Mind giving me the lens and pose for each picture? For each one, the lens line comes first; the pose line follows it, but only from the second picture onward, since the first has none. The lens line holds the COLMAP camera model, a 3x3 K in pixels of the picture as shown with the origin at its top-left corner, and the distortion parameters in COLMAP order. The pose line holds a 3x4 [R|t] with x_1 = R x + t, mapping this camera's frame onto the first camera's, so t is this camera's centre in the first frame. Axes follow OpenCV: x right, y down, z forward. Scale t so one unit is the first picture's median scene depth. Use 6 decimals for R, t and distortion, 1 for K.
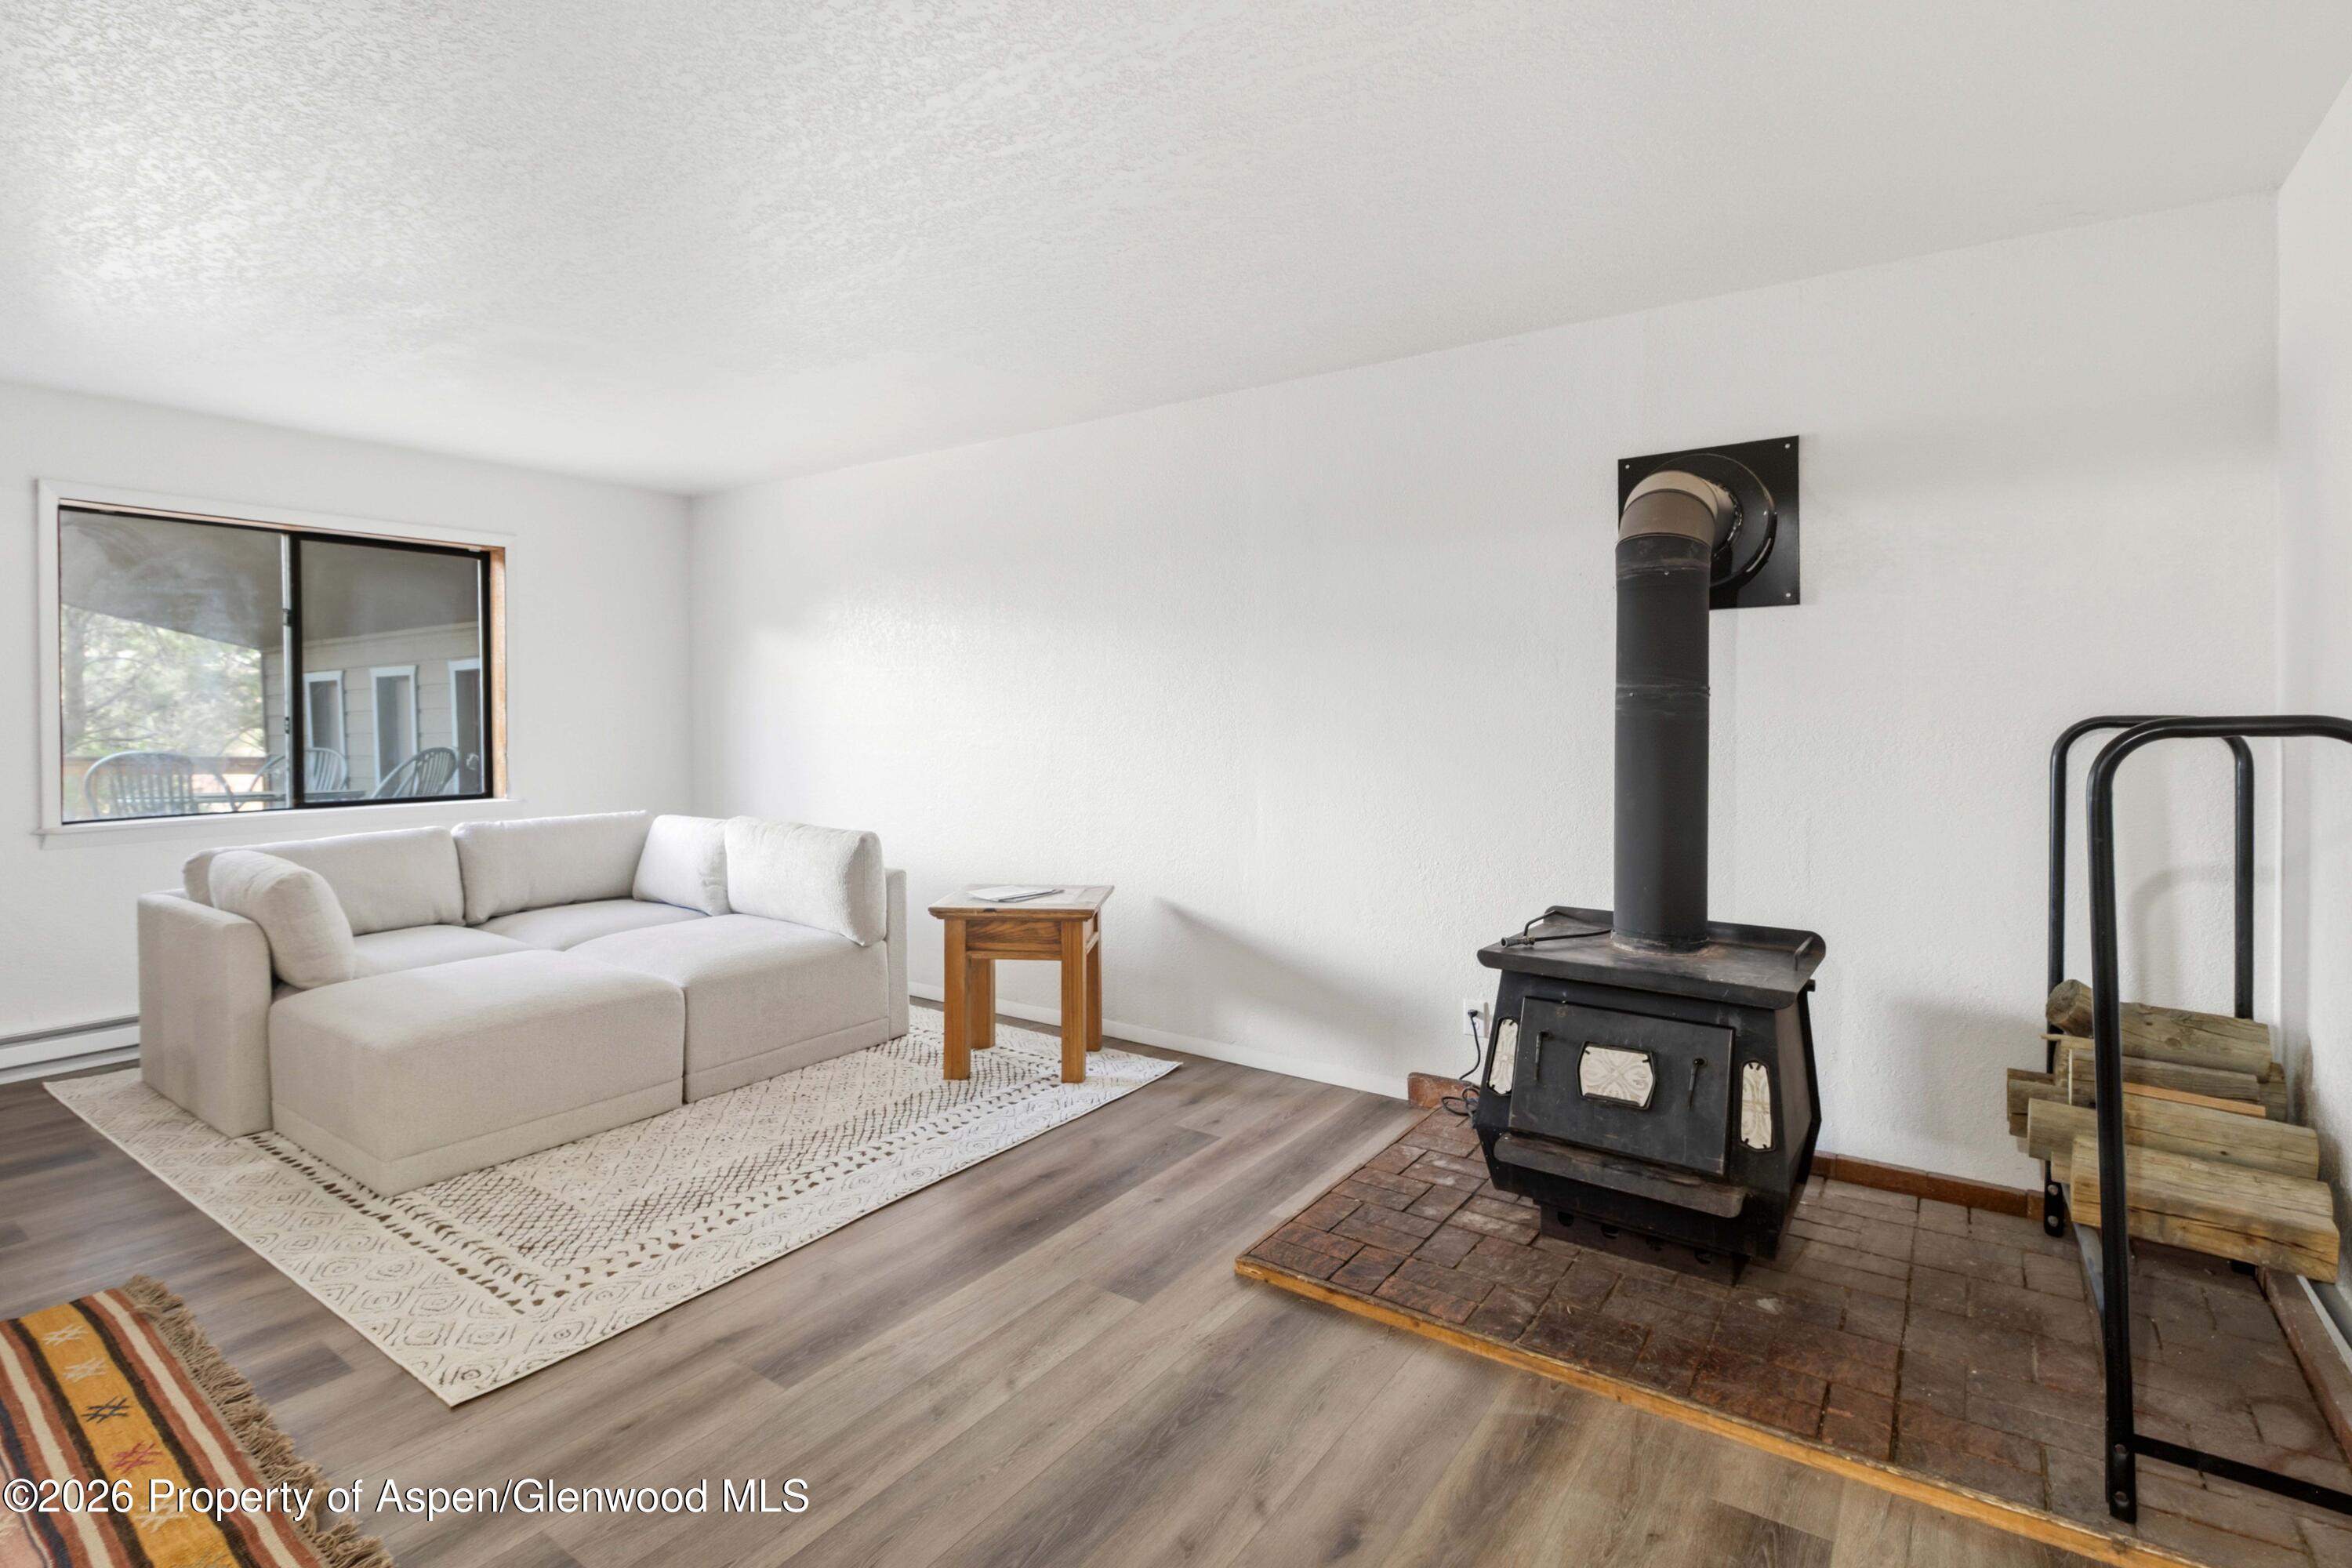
lens RADIAL K [[1079.5, 0, 1166.6], [0, 1079.5, 727.1], [0, 0, 1]] dist [0.013864, -0.012510]
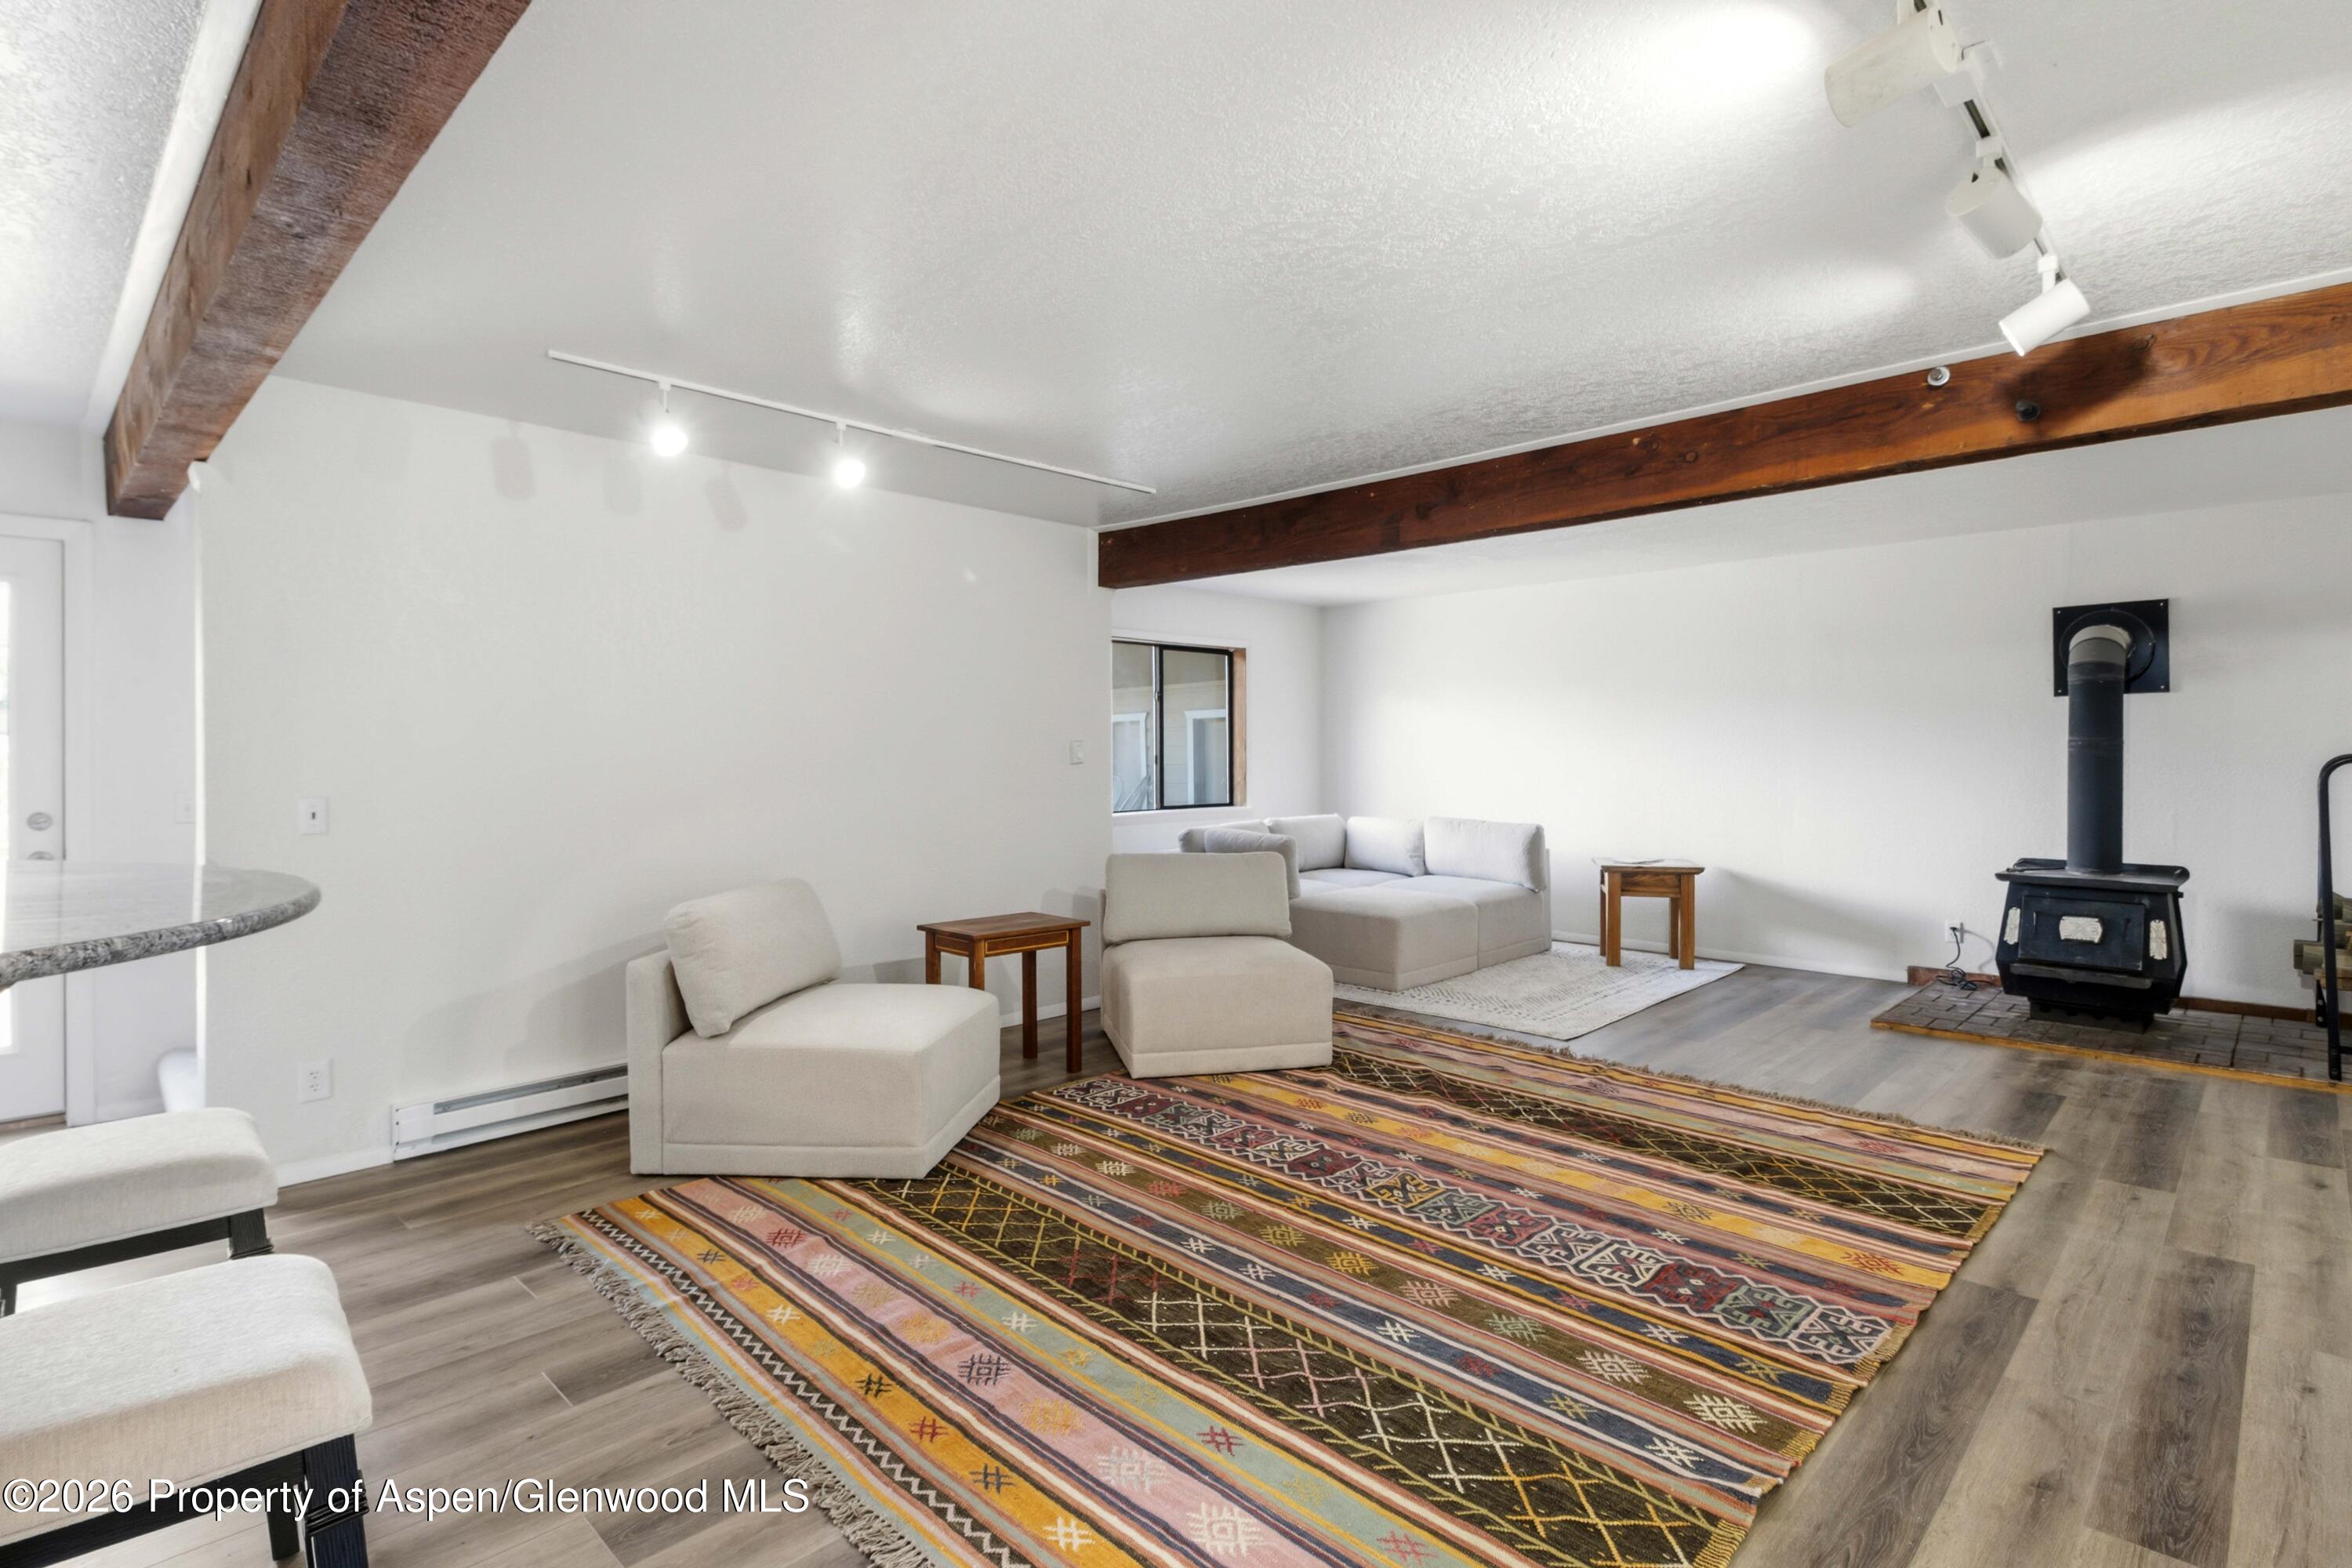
lens RADIAL K [[1112.5, 0, 1207.1], [0, 1112.5, 746.5], [0, 0, 1]] dist [0.011717, -0.014054]
pose [[0.988872, -0.002516, -0.148747, -0.789185], [0.000649, 0.999920, -0.012597, 0.000903], [0.148767, 0.012360, 0.988795, -1.165492]]
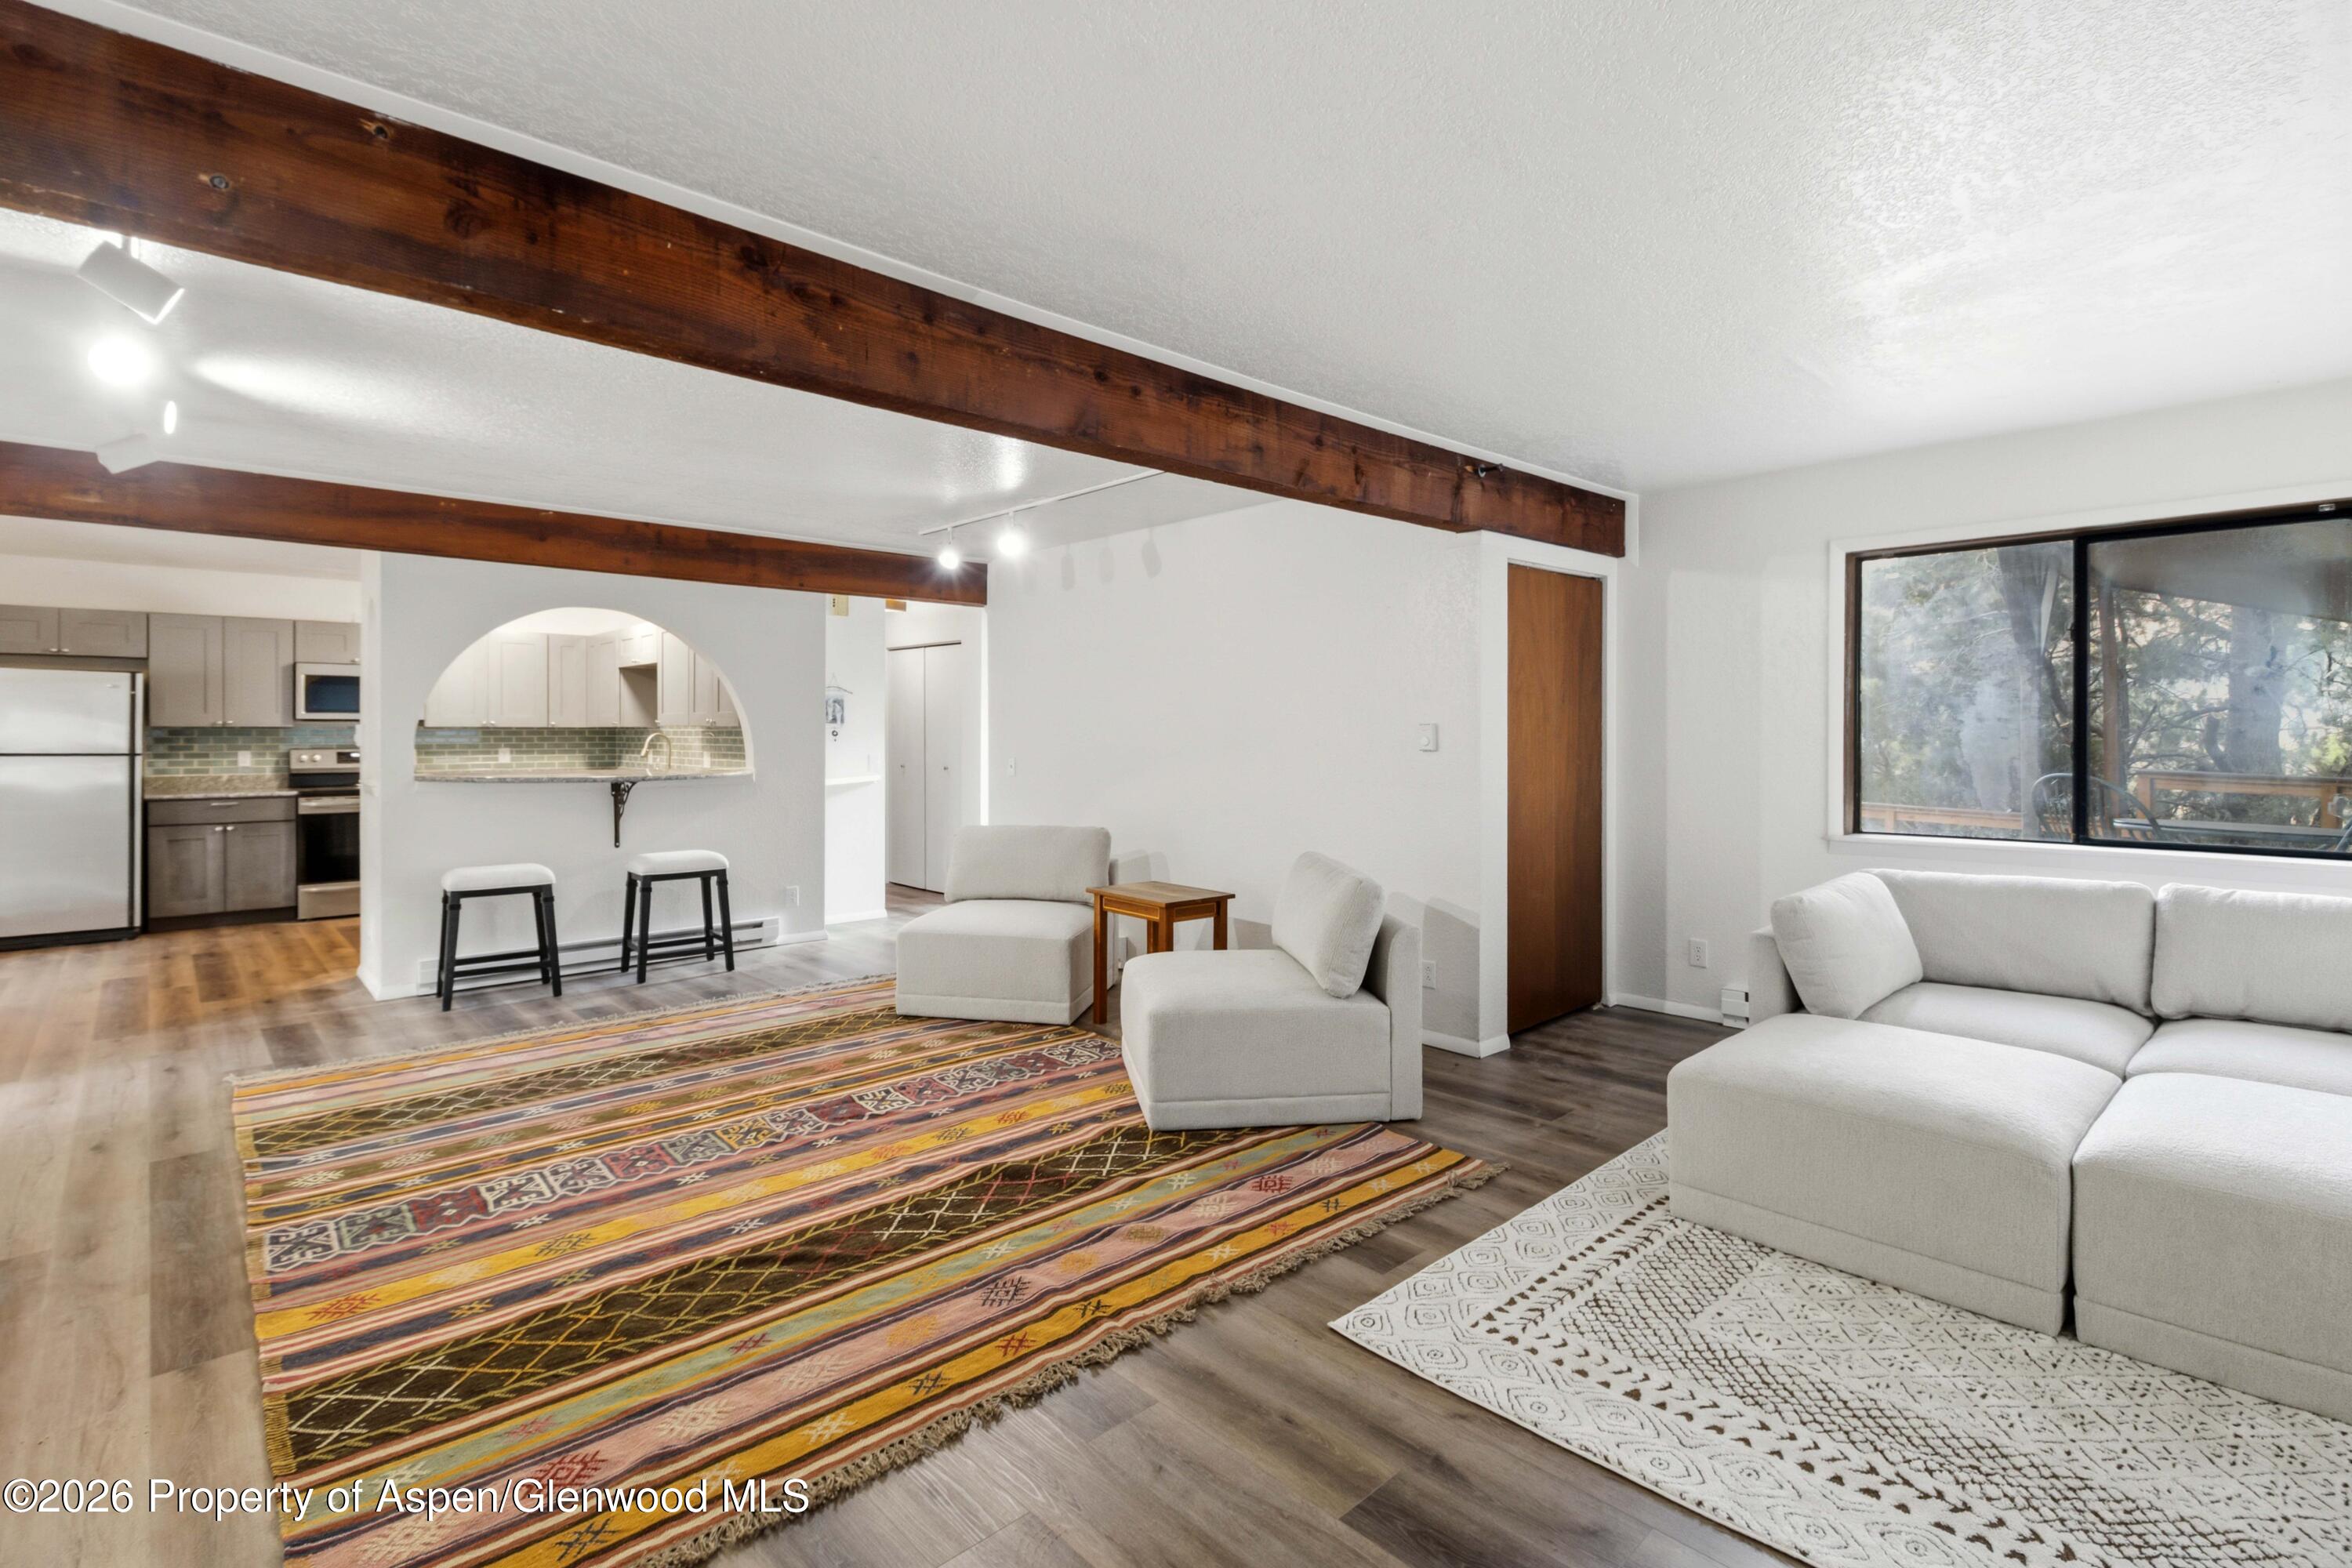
lens RADIAL K [[1112.5, 0, 1207.1], [0, 1112.5, 746.5], [0, 0, 1]] dist [0.011717, -0.014054]
pose [[-0.185866, 0.017237, -0.982424, 0.424611], [-0.008818, 0.999777, 0.019210, -0.030459], [0.982536, 0.012234, -0.185672, 0.804808]]
